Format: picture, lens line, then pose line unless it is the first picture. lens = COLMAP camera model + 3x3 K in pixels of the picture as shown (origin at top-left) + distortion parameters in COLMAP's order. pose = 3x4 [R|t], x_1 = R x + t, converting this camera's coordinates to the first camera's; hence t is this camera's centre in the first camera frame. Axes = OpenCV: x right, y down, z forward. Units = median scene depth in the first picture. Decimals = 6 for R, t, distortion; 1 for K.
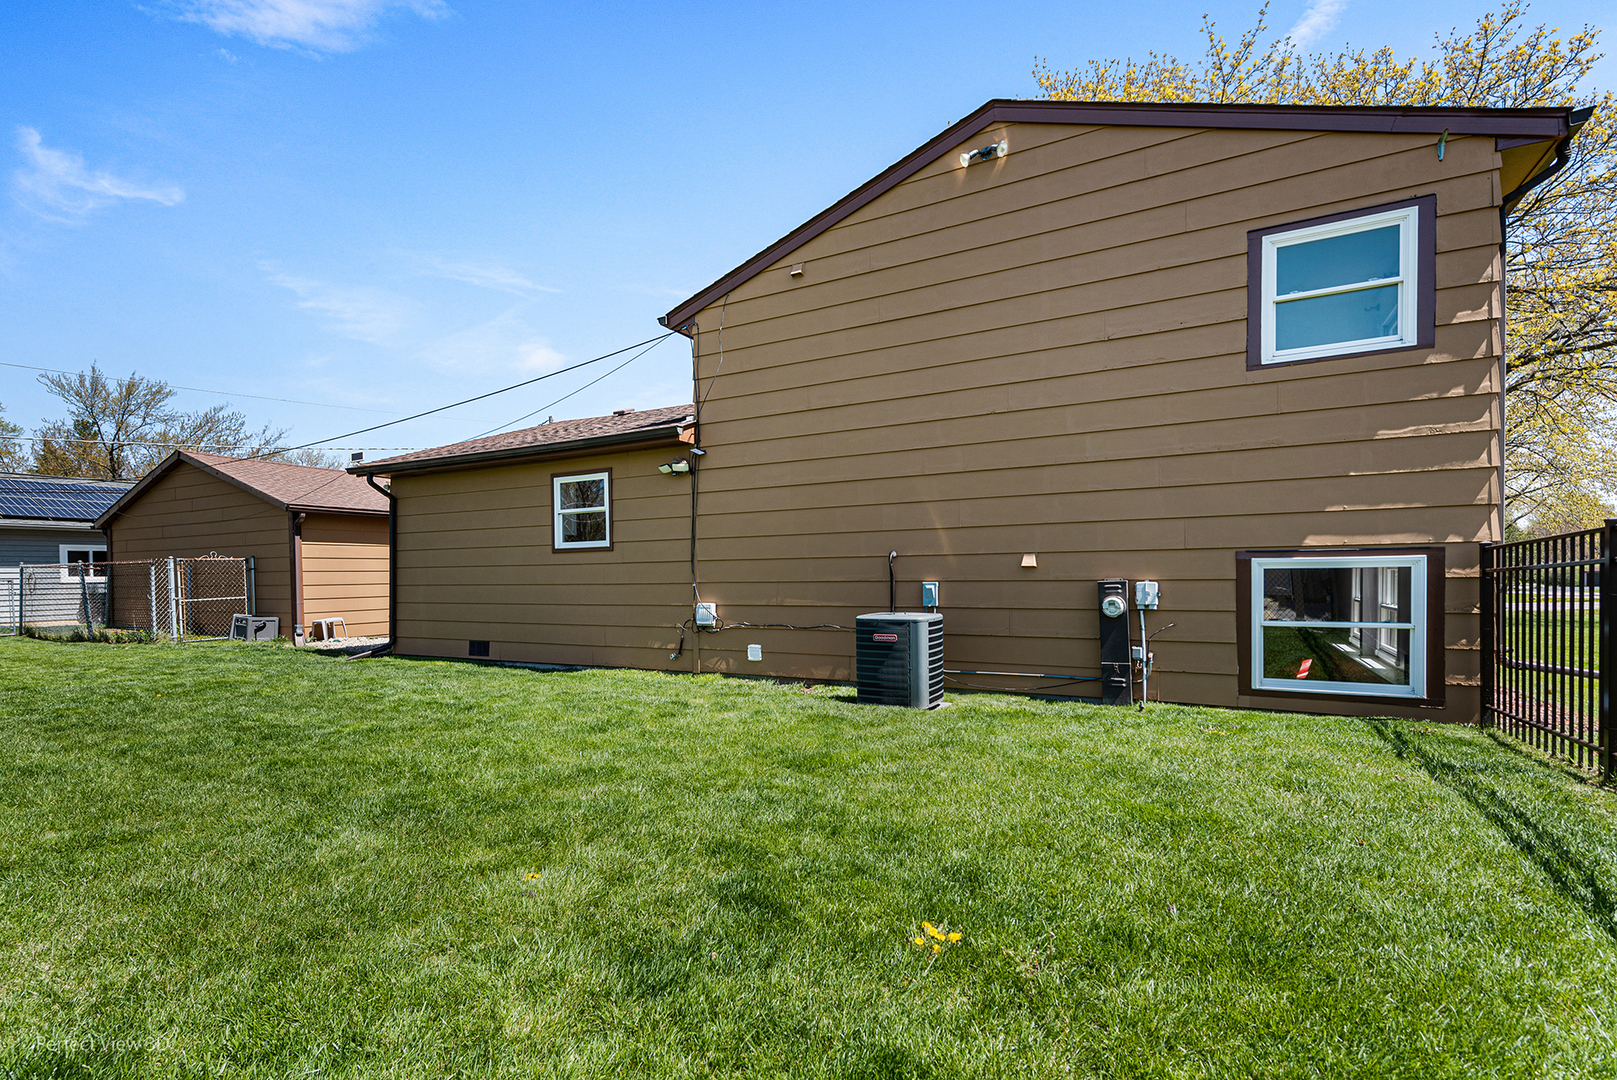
lens RADIAL K [[738.0, 0, 808.7], [0, 738.0, 585.8], [0, 0, 1]] dist [0.000821, 0.000067]
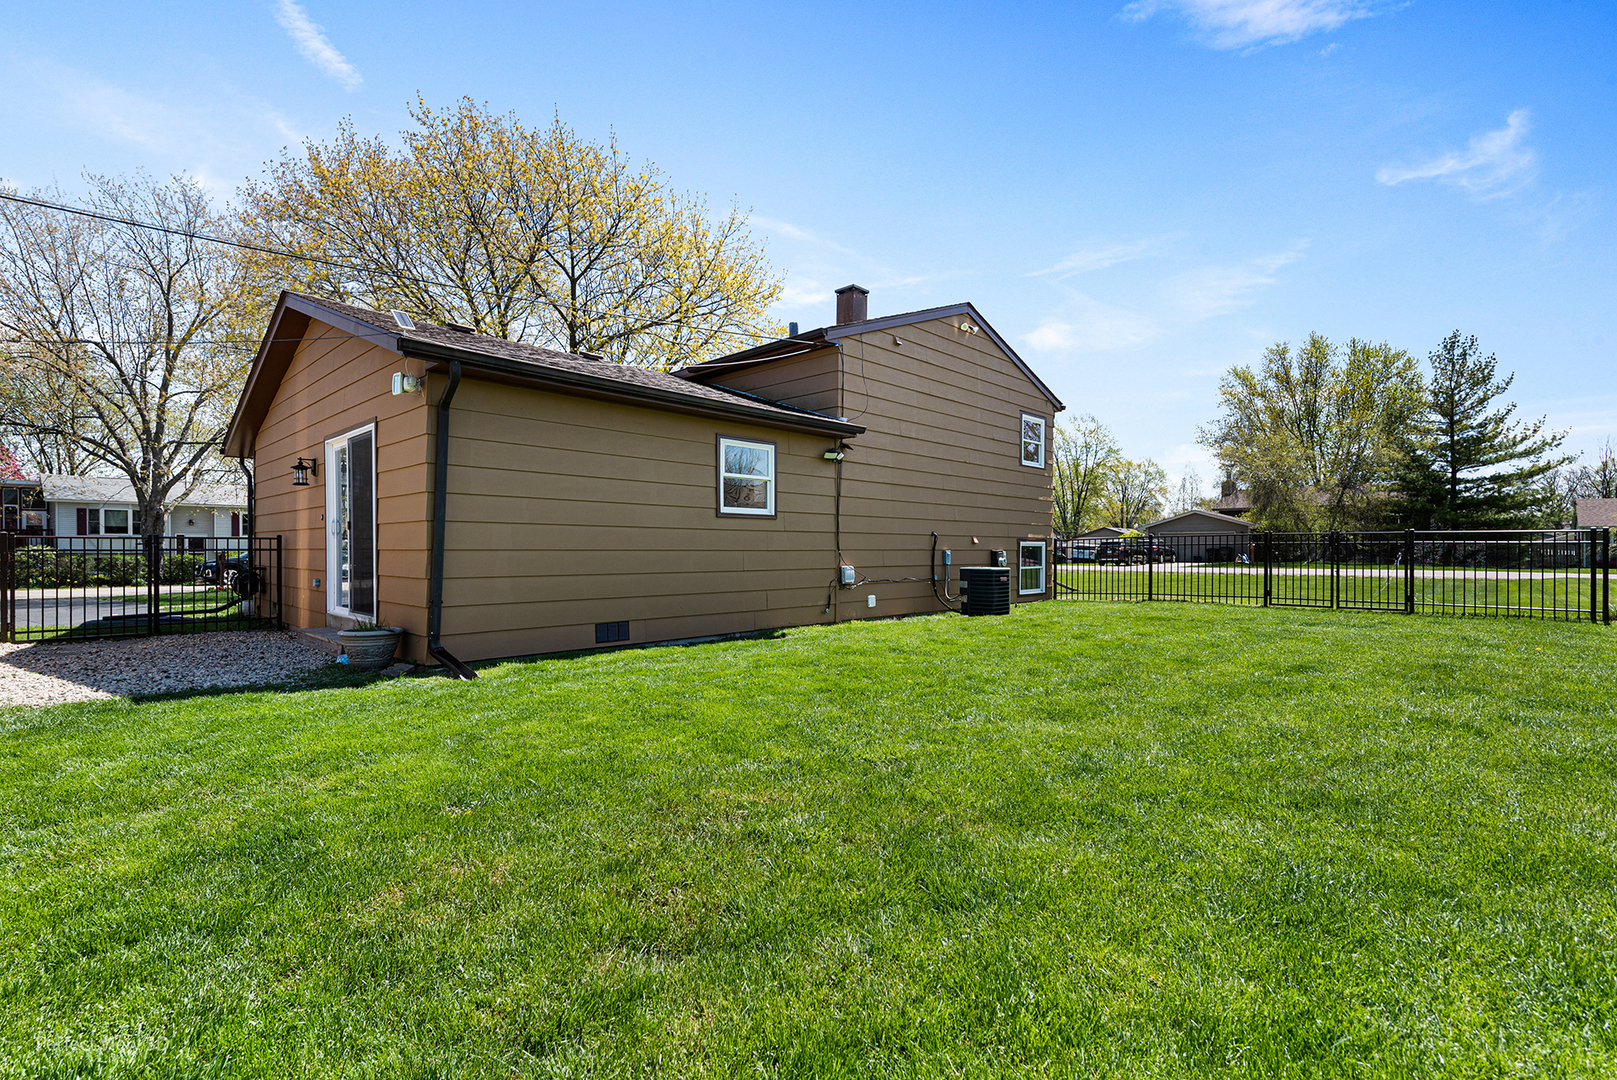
lens RADIAL K [[748.3, 0, 808.5], [0, 748.3, 540.0], [0, 0, 1]] dist [0.001953, 0.000295]
pose [[0.261423, 0.025549, 0.964886, -1.396624], [0.006261, 0.999584, -0.028164, 0.014633], [-0.965204, 0.013403, 0.261155, 0.718976]]
